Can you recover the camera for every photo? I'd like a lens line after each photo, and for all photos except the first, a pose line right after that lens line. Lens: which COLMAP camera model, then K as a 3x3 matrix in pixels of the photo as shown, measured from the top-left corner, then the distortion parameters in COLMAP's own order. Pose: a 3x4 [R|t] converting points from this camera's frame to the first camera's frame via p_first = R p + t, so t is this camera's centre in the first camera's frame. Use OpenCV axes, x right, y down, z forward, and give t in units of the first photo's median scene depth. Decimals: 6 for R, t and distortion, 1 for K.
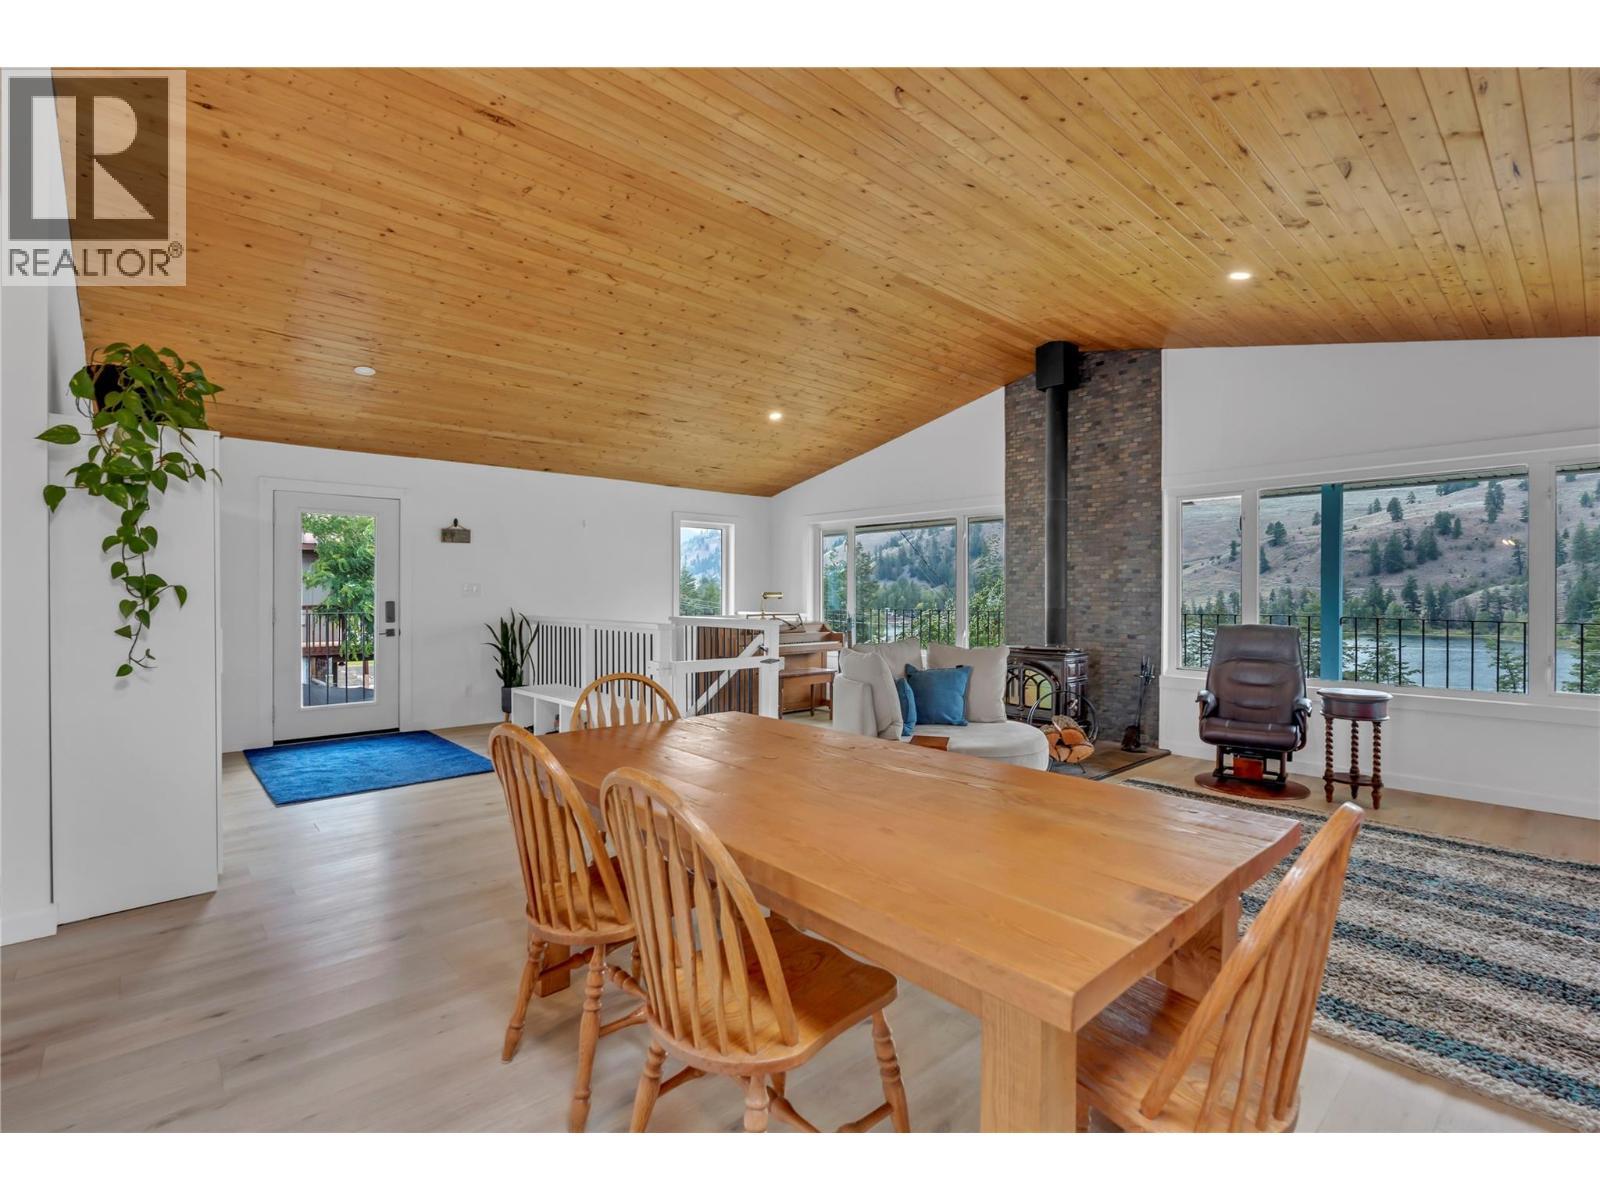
lens RADIAL K [[739.8, 0, 797.4], [0, 739.8, 601.7], [0, 0, 1]] dist [0.000966, 0.002392]
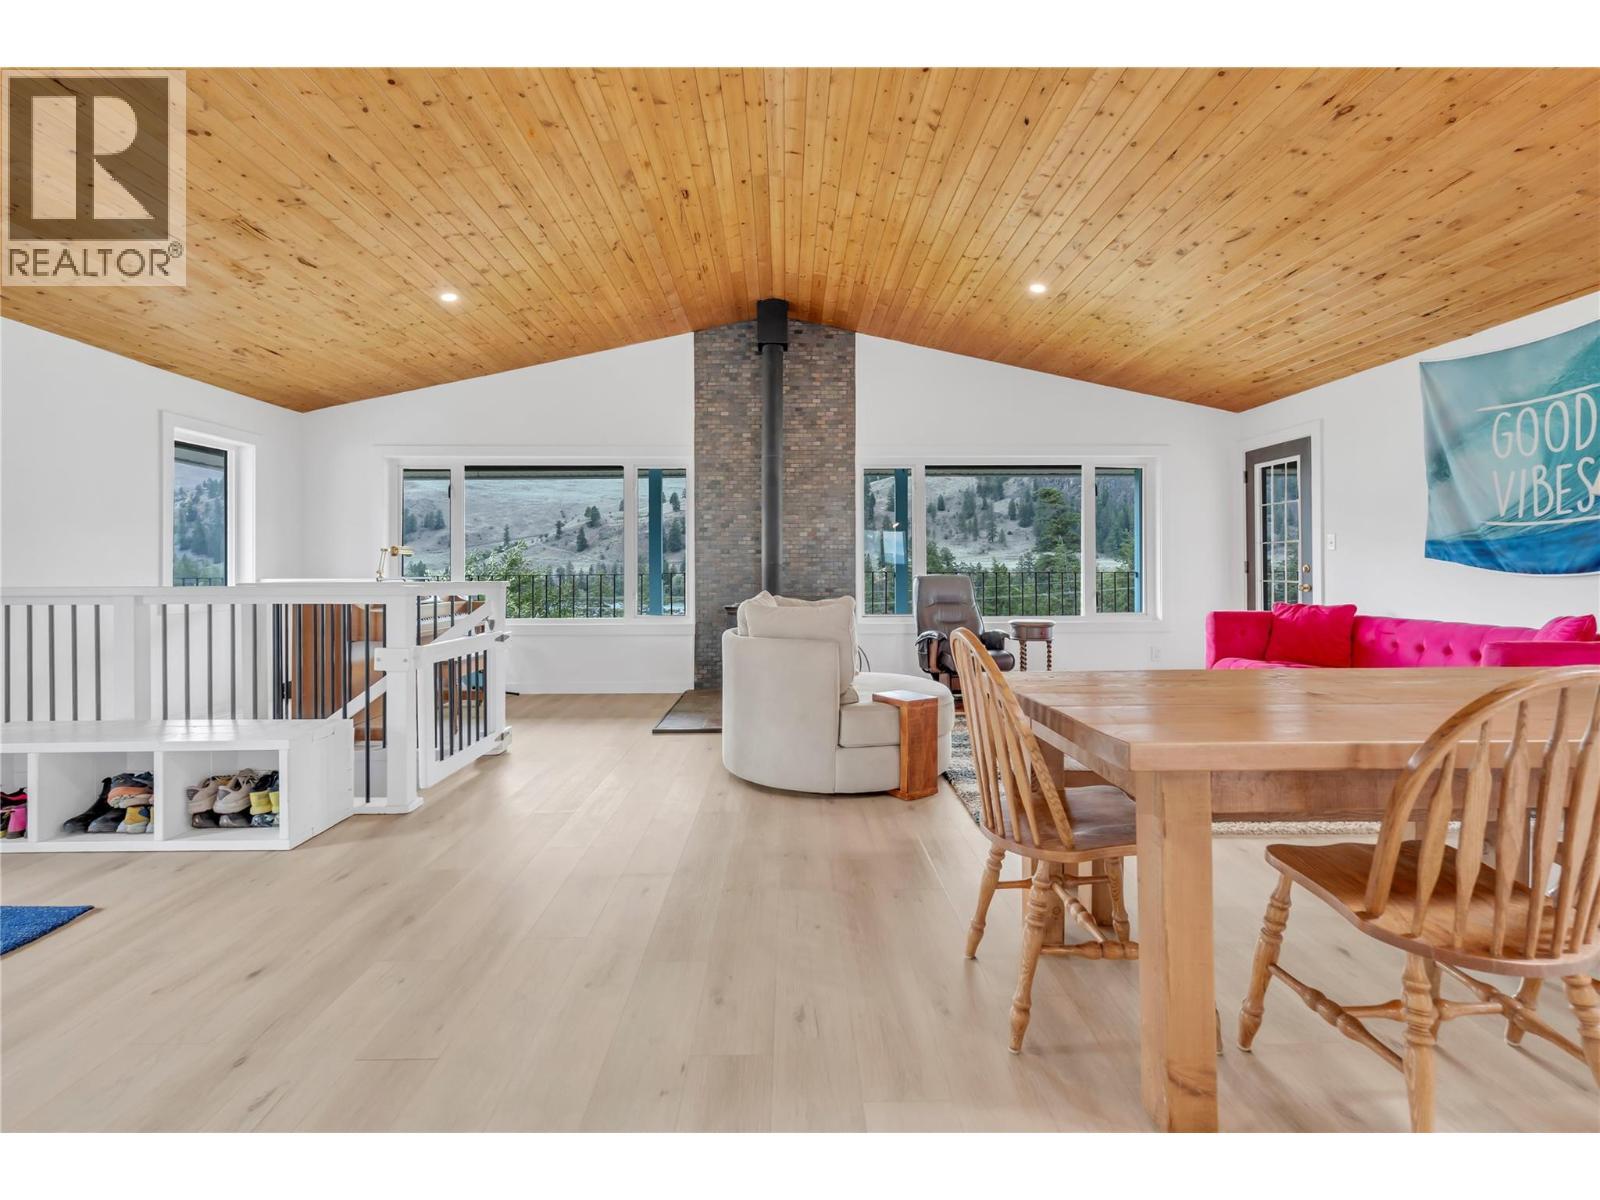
lens RADIAL K [[739.8, 0, 800.3], [0, 739.8, 572.5], [0, 0, 1]] dist [0.000966, 0.002392]
pose [[0.654197, -0.008939, 0.756271, -0.359220], [0.014549, 0.999894, -0.000766, 0.019836], [-0.756184, 0.011504, 0.654258, 0.288898]]
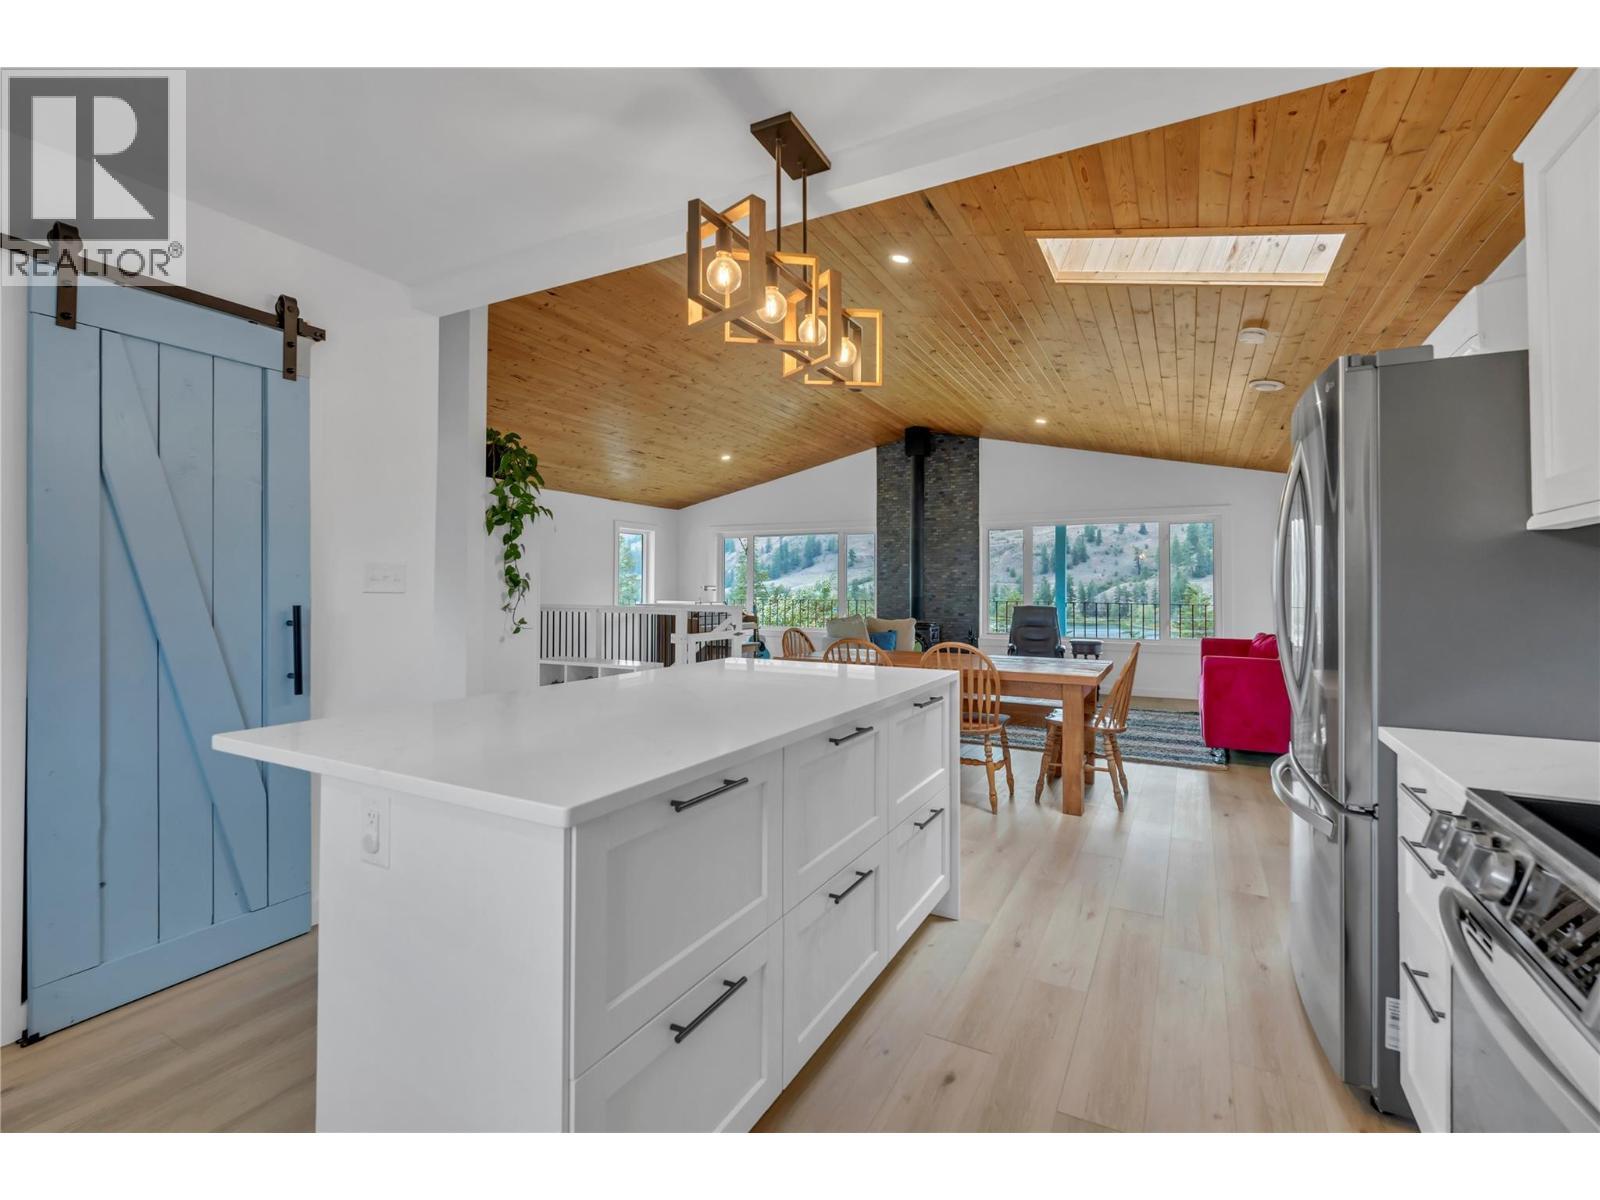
lens RADIAL K [[739.8, 0, 798.0], [0, 739.8, 588.2], [0, 0, 1]] dist [0.000966, 0.002392]
pose [[0.942055, 0.003255, 0.335443, -0.373649], [0.000164, 0.999948, -0.010162, 0.006127], [-0.335459, 0.009628, 0.942006, -0.347085]]
